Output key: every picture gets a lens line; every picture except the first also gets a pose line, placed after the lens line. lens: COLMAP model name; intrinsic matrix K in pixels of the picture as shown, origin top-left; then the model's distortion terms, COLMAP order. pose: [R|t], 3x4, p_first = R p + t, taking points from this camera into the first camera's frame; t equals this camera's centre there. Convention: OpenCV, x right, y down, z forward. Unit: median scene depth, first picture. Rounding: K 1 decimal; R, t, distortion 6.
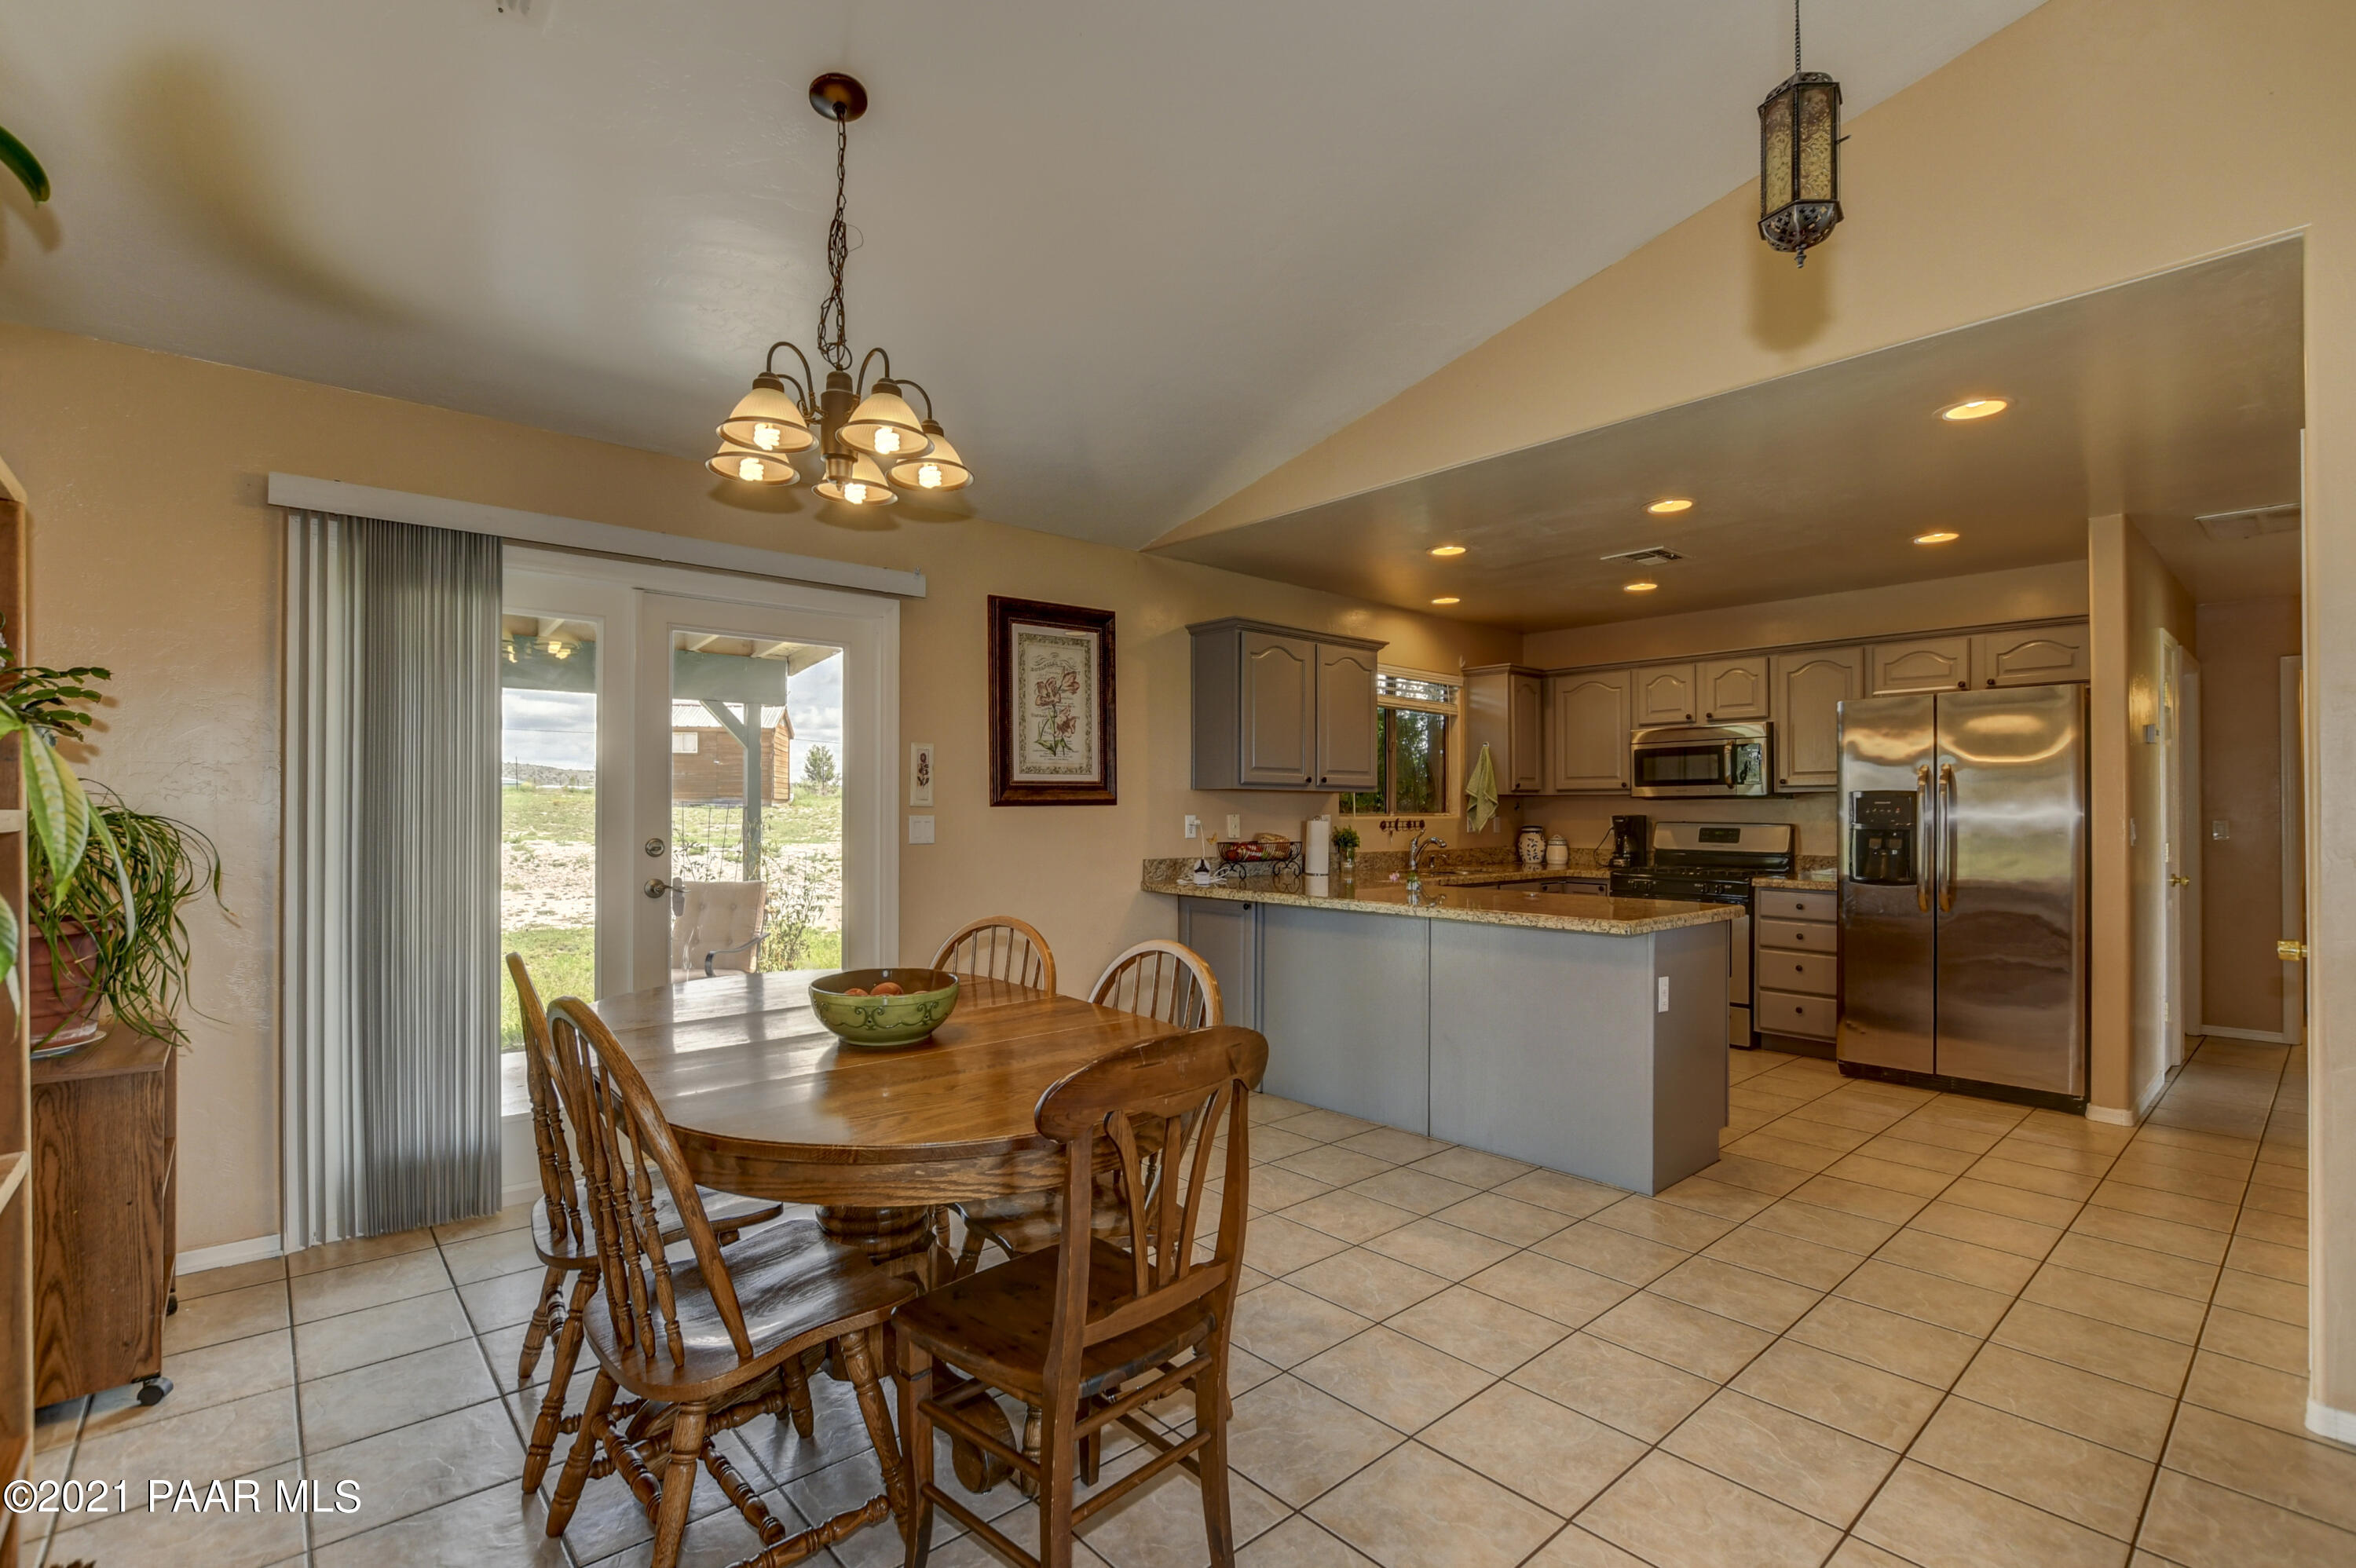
lens RADIAL K [[1046.7, 0, 1120.4], [0, 1046.7, 803.2], [0, 0, 1]] dist [-0.002249, 0.000053]
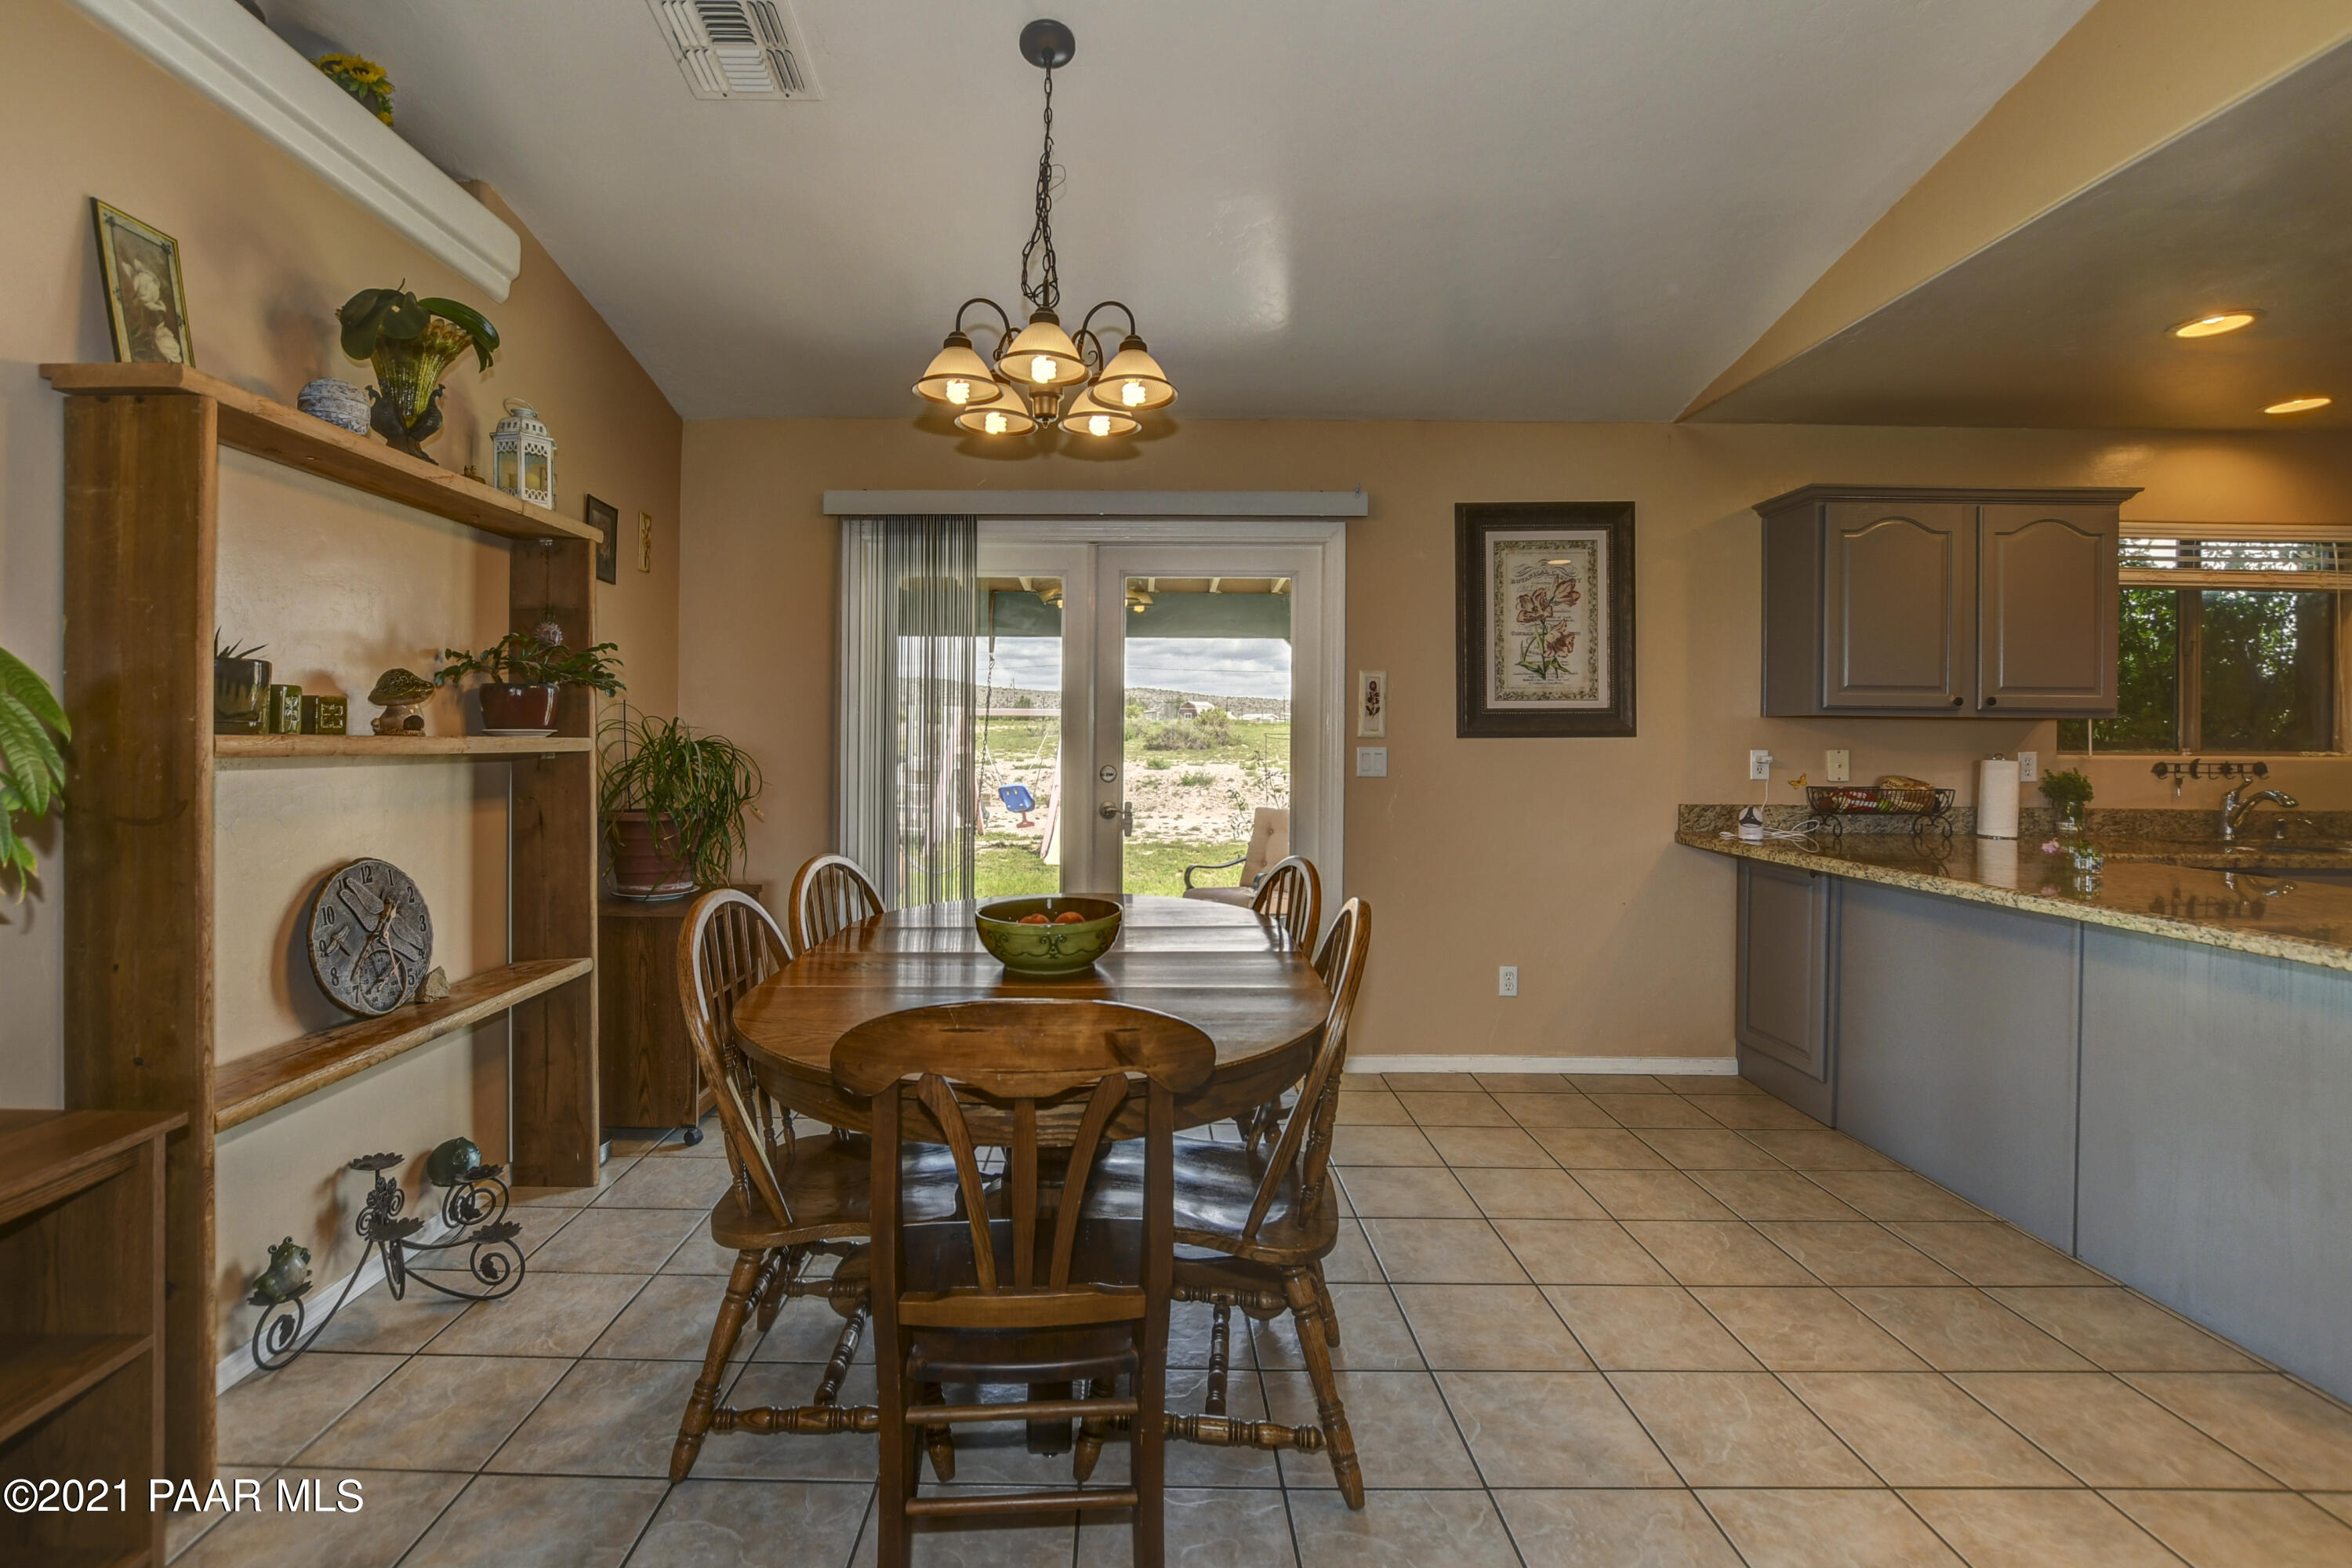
lens RADIAL K [[1027.4, 0, 1139.9], [0, 1027.4, 734.7], [0, 0, 1]] dist [-0.003643, 0.000193]
pose [[0.773488, 0.000817, -0.633811, 0.215470], [-0.001708, 0.999998, -0.000796, 0.001530], [0.633809, 0.001698, 0.773488, 0.136642]]
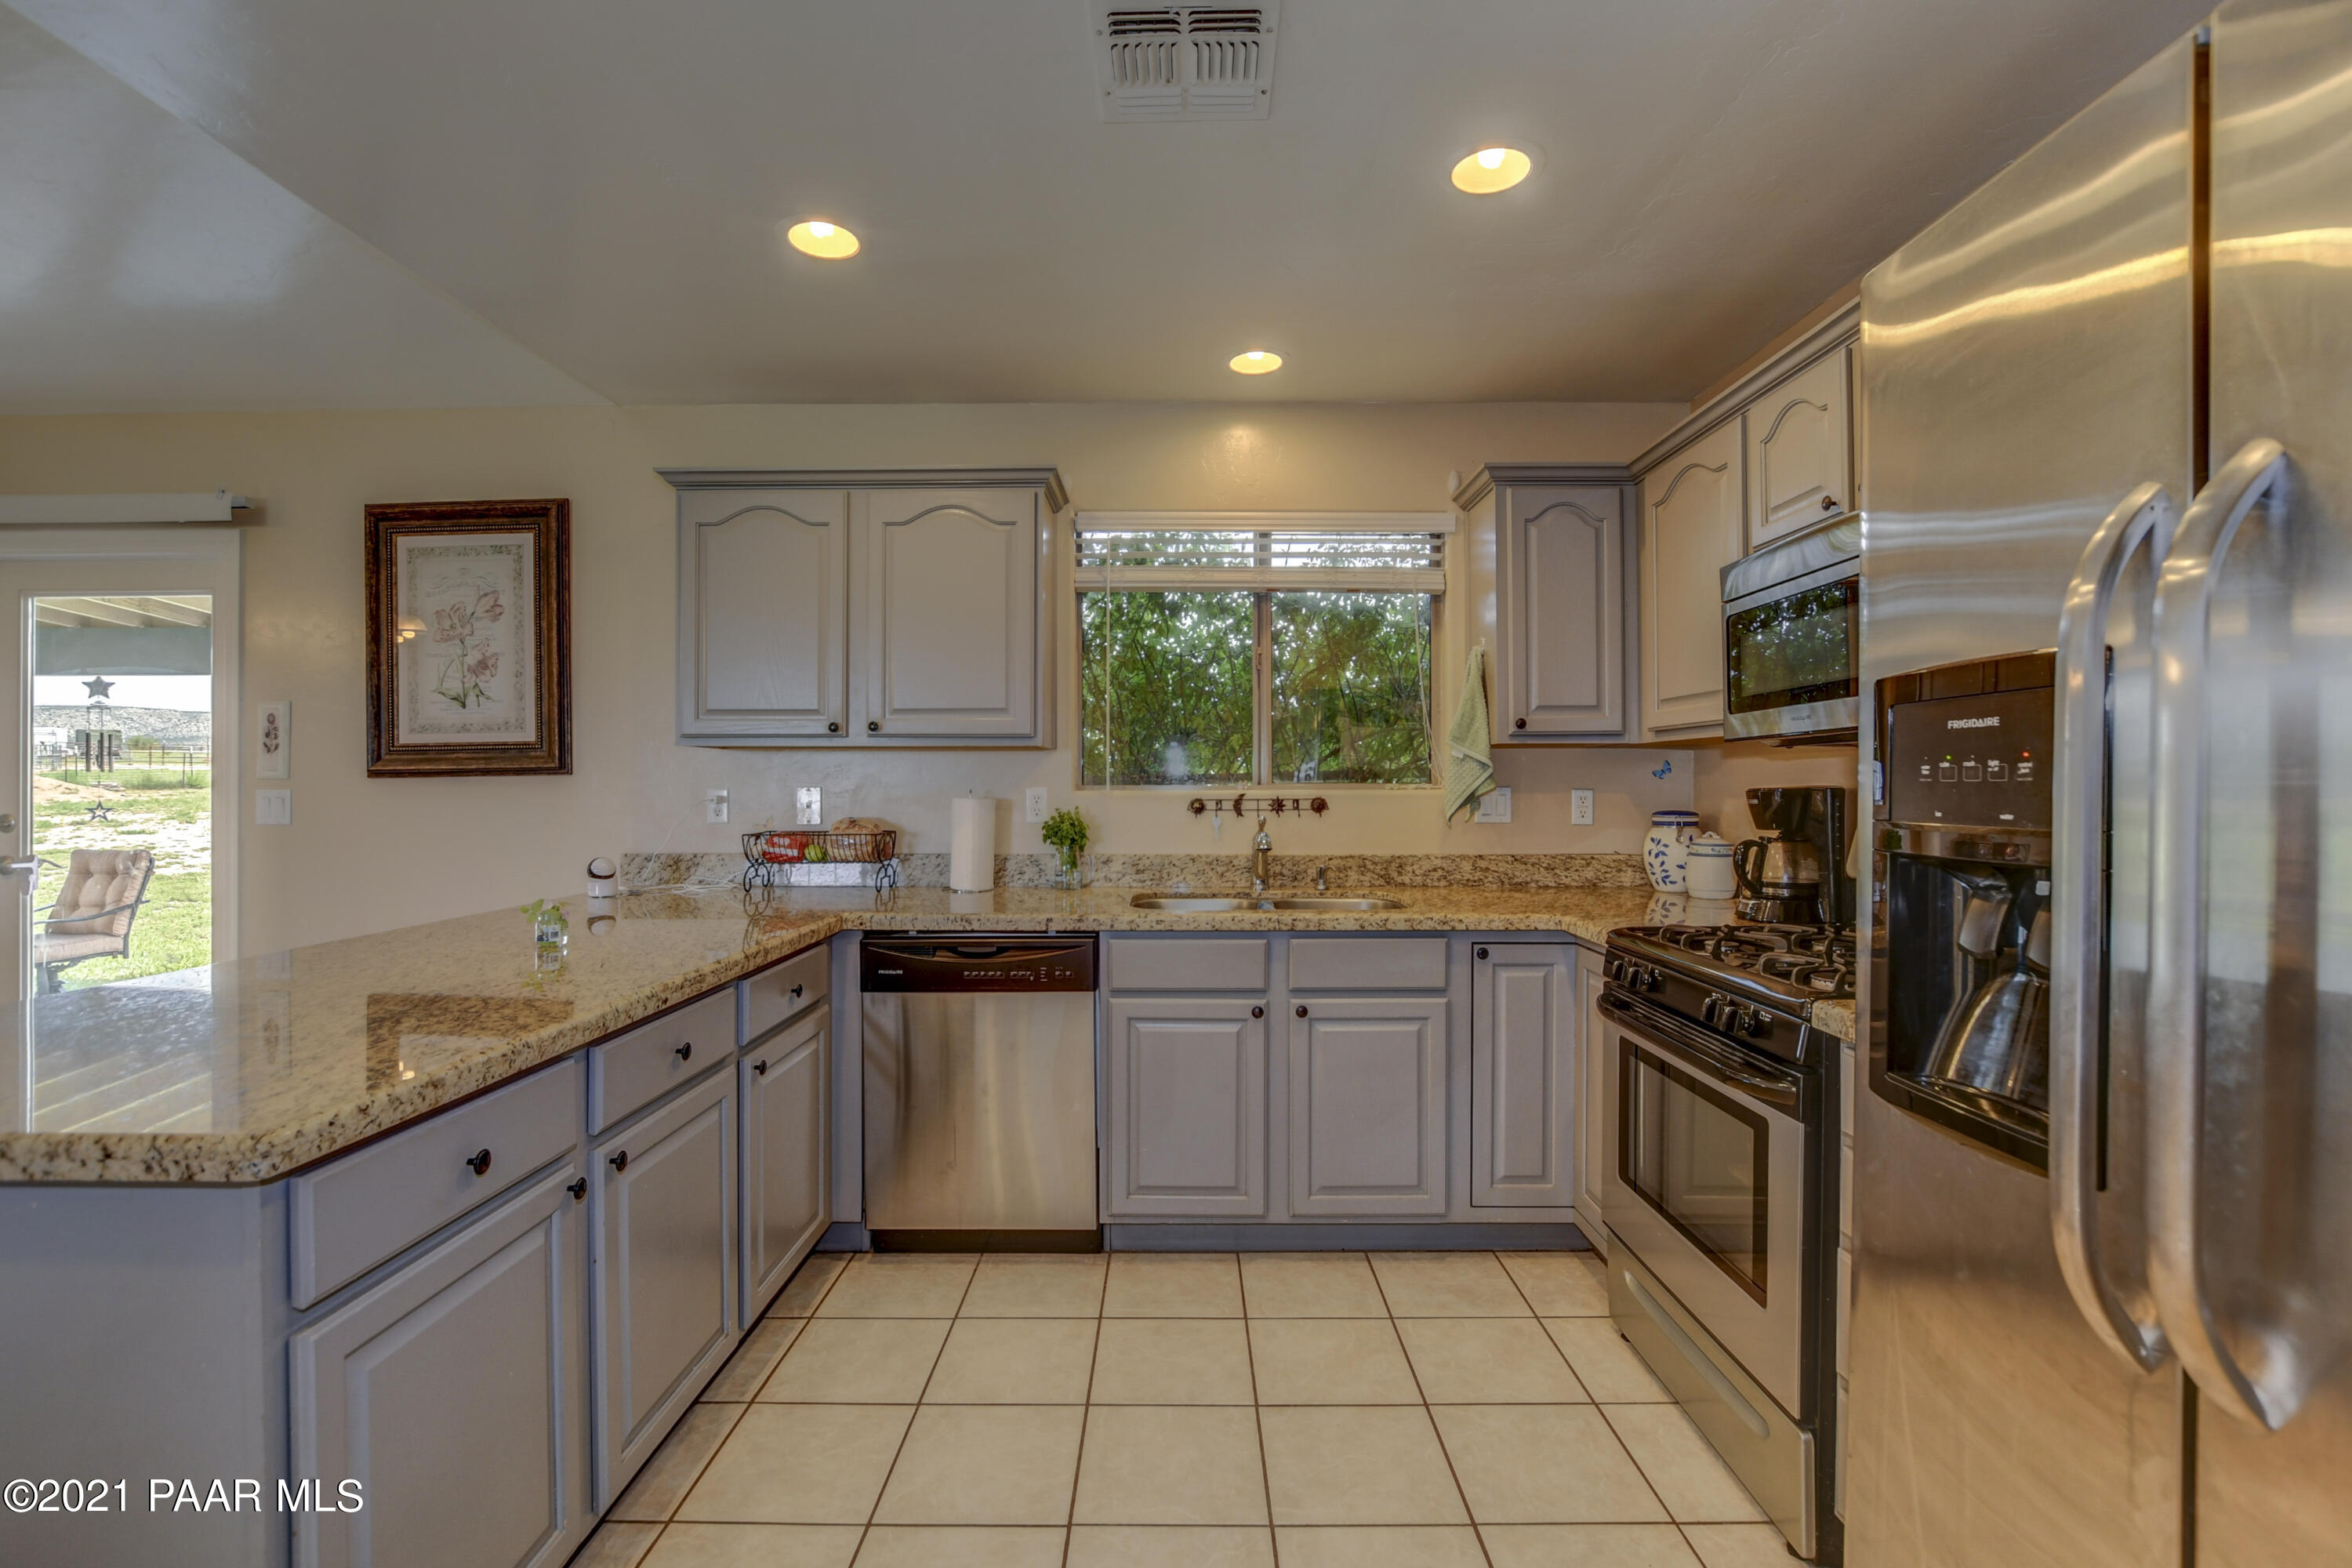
lens RADIAL K [[983.1, 0, 1170.1], [0, 983.1, 772.1], [0, 0, 1]] dist [-0.002396, -0.000158]
pose [[0.758030, -0.001576, -0.652217, 0.763144], [0.009839, 0.999911, 0.009019, -0.001885], [0.652145, -0.013254, 0.757978, 0.799877]]
